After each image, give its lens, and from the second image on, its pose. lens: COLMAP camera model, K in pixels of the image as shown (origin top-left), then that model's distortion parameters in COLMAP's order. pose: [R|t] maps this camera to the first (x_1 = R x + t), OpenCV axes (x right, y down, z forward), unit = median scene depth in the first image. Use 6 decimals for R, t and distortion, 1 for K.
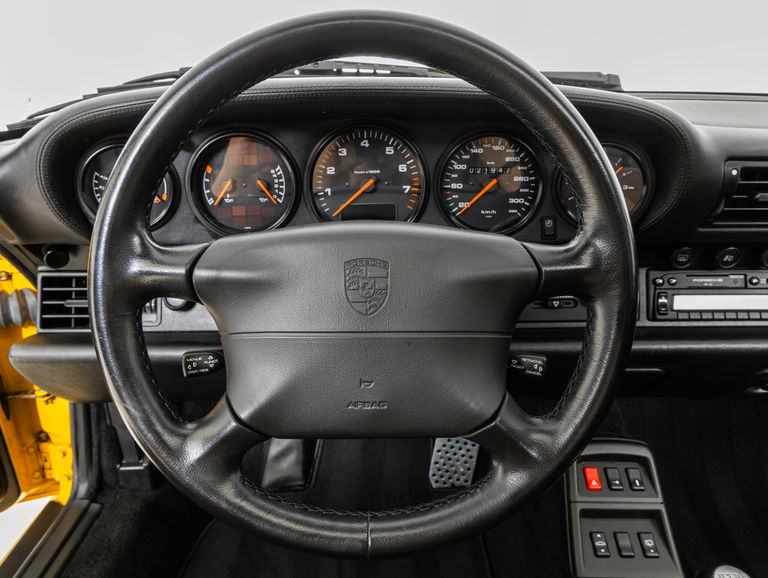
lens RADIAL K [[566.7, 0, 409.9], [0, 566.7, 288.3], [0, 0, 1]] dist [0.004213, -0.001454]
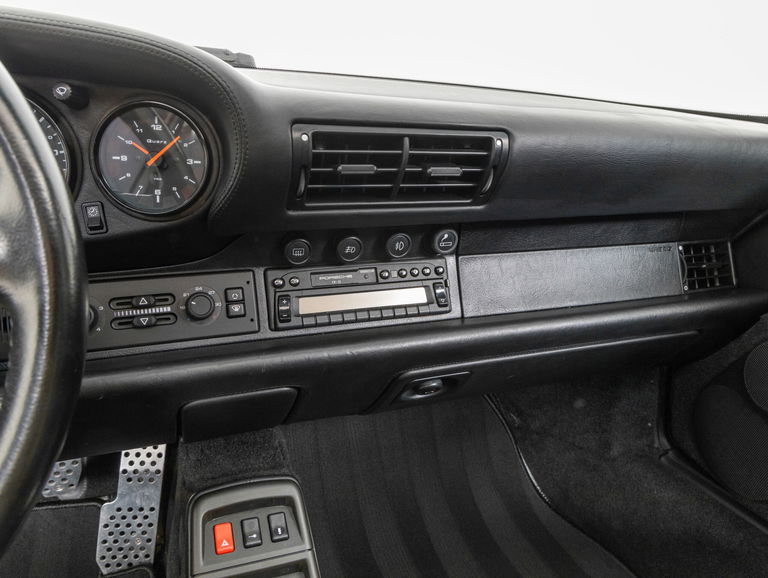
lens RADIAL K [[566.7, 0, 409.9], [0, 566.7, 288.3], [0, 0, 1]] dist [0.004213, -0.001454]
pose [[0.932676, -0.074035, 0.353035, 0.322770], [0.093175, 0.994943, -0.037508, 0.045160], [-0.348473, 0.067876, 0.934858, 0.153270]]
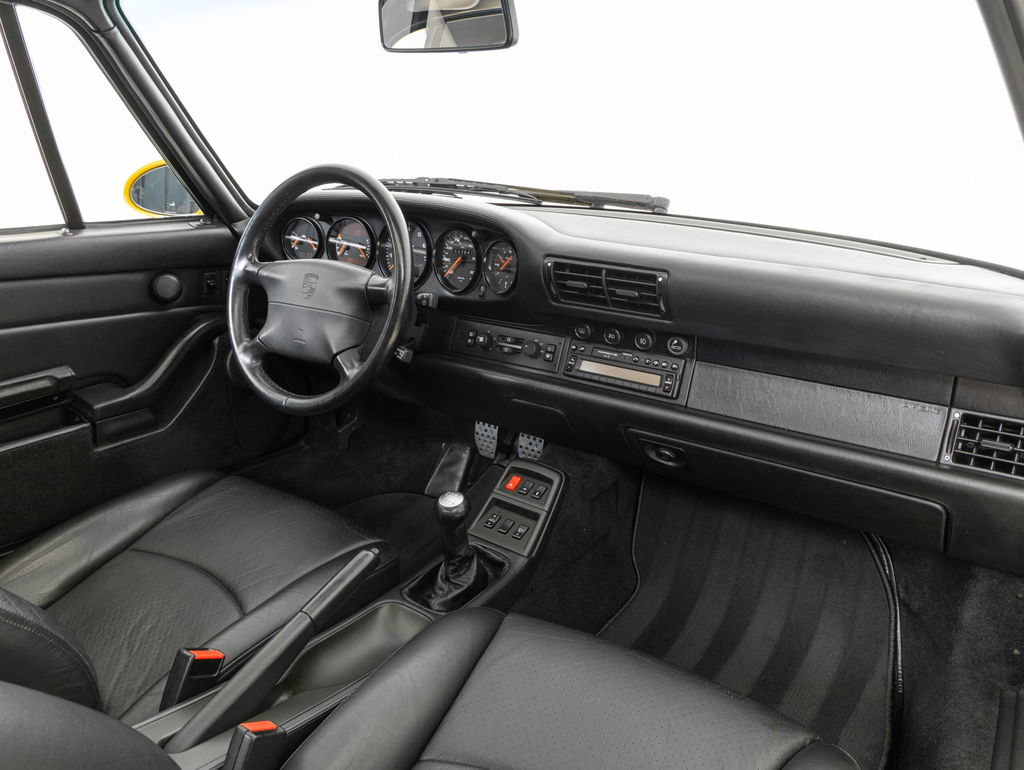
lens RADIAL K [[755.7, 0, 546.6], [0, 755.7, 384.0], [0, 0, 1]] dist [0.004213, -0.001454]
pose [[0.822682, 0.191849, -0.535153, 1.361651], [-0.234000, 0.972172, -0.011207, 0.107666], [0.518110, 0.134446, 0.844681, -0.548556]]
